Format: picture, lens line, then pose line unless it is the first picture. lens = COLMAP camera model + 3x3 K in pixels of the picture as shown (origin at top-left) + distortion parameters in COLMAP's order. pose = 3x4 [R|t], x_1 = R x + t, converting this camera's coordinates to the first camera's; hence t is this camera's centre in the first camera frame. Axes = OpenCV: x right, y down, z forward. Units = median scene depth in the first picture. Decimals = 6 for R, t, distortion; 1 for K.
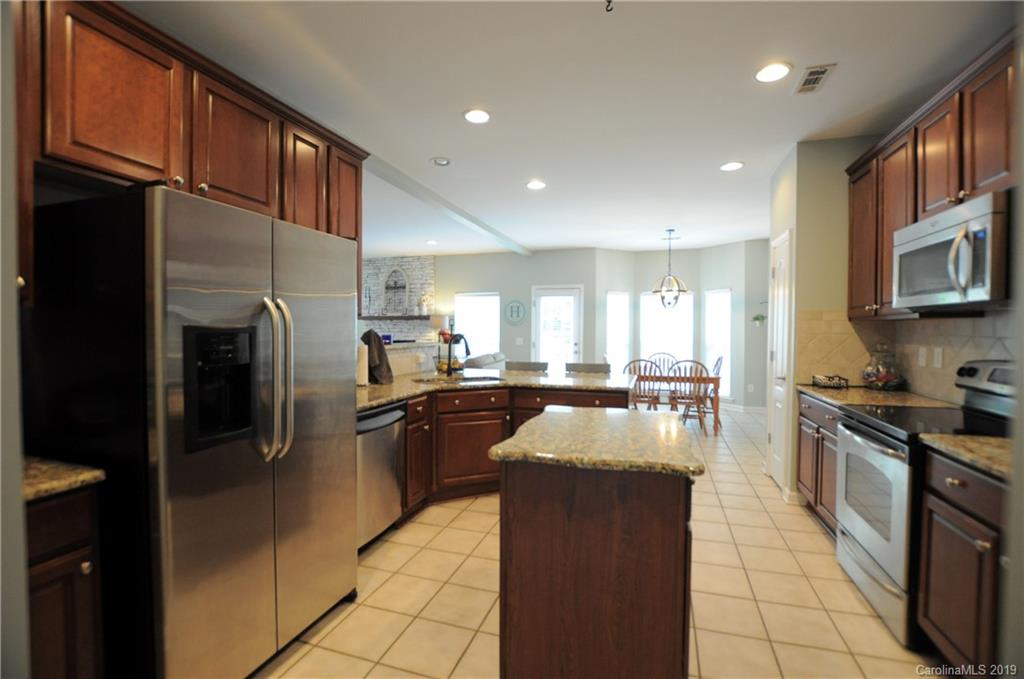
lens RADIAL K [[448.9, 0, 520.4], [0, 448.9, 338.9], [0, 0, 1]] dist [-0.023625, -0.000489]
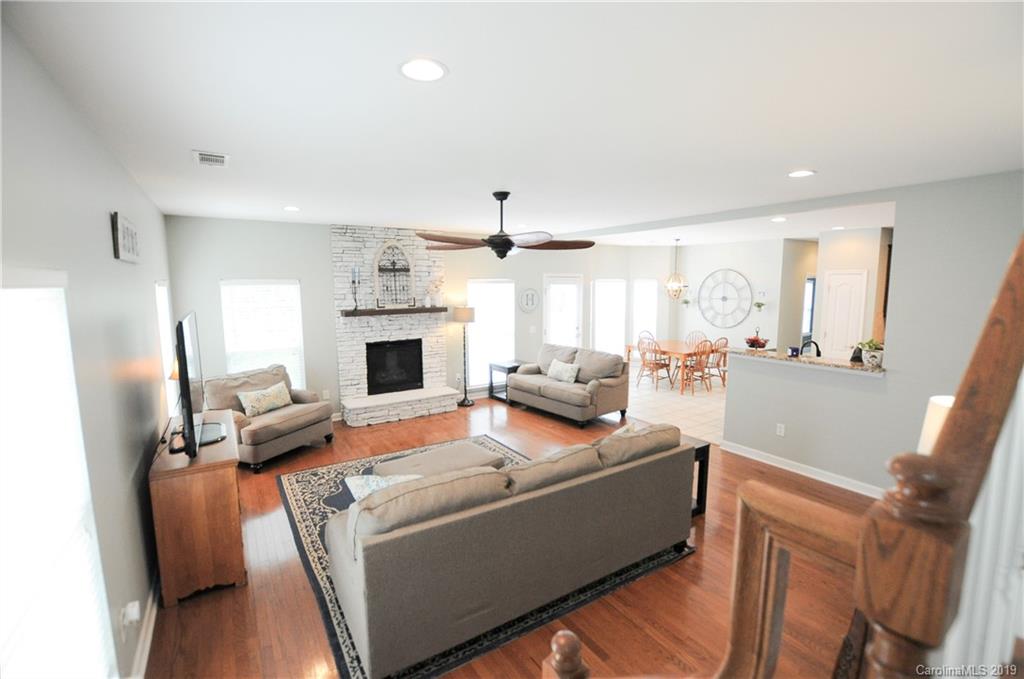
lens RADIAL K [[448.9, 0, 520.4], [0, 448.9, 338.9], [0, 0, 1]] dist [-0.023625, -0.000489]
pose [[0.629284, -0.102773, 0.770350, -0.734315], [0.024435, 0.993344, 0.112562, -0.080597], [-0.776791, -0.052010, 0.627607, 0.375640]]
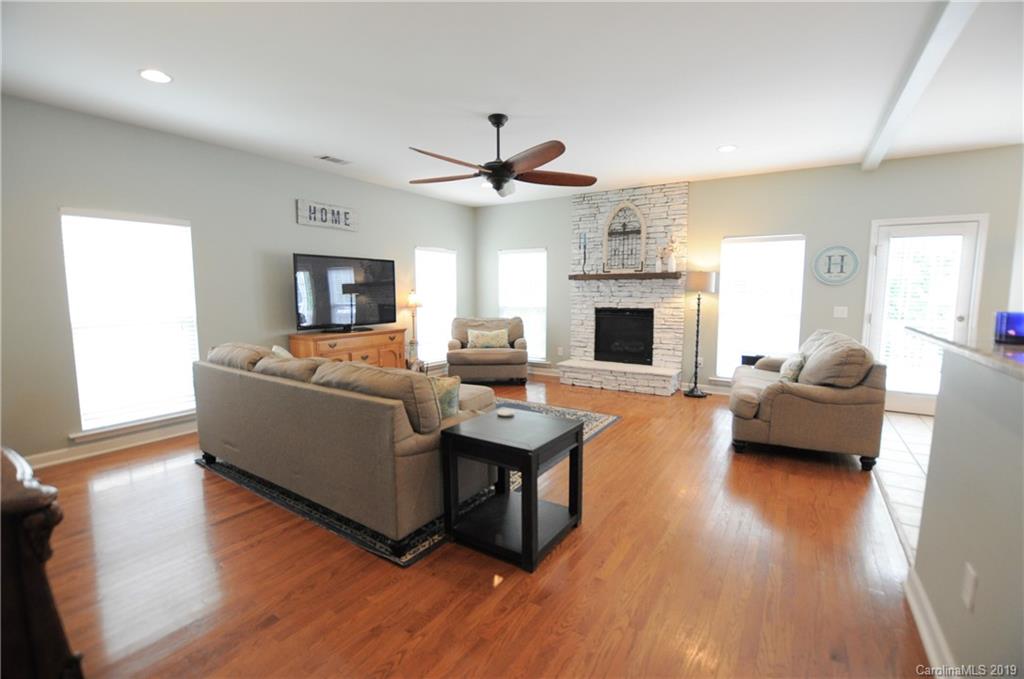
lens RADIAL K [[448.9, 0, 520.4], [0, 448.9, 338.9], [0, 0, 1]] dist [-0.023625, -0.000489]
pose [[0.969017, 0.021434, -0.246062, -0.263271], [-0.000879, 0.996521, 0.083343, -0.007826], [0.246992, -0.080545, 0.965664, 0.275396]]
